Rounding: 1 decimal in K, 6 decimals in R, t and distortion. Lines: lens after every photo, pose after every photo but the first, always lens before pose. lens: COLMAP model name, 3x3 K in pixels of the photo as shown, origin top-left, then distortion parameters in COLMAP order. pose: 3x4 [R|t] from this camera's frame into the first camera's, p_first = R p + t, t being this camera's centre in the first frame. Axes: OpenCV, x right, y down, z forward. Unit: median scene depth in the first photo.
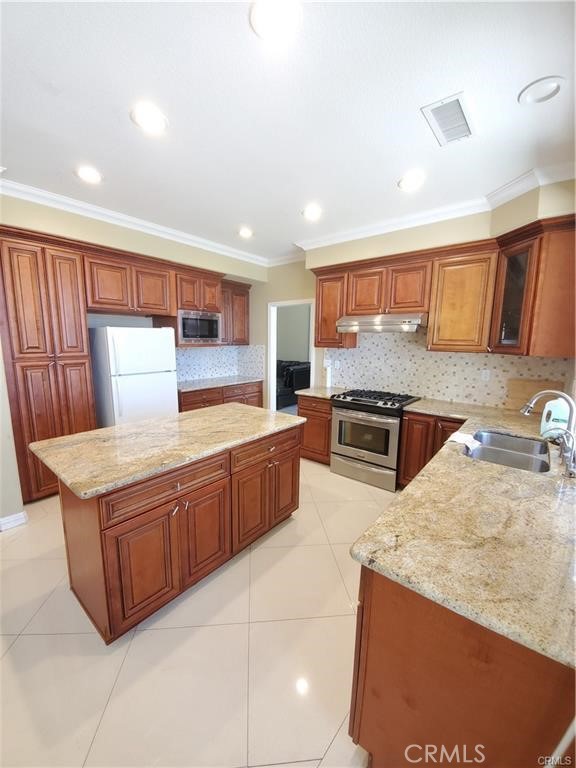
lens RADIAL K [[307.2, 0, 283.9], [0, 307.2, 387.1], [0, 0, 1]] dist [0.003069, -0.014156]
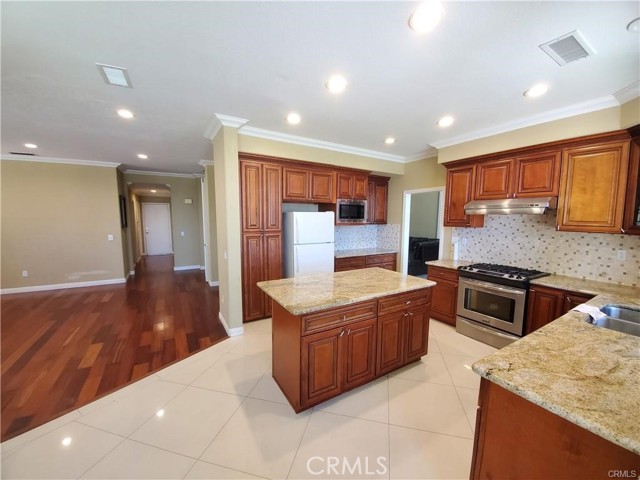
lens RADIAL K [[256.0, 0, 321.2], [0, 256.0, 244.3], [0, 0, 1]] dist [0.003069, -0.014156]
pose [[0.942878, 0.032022, -0.331594, -0.025790], [-0.049831, 0.997728, -0.045342, 0.014001], [0.329389, 0.059276, 0.942332, -0.138578]]
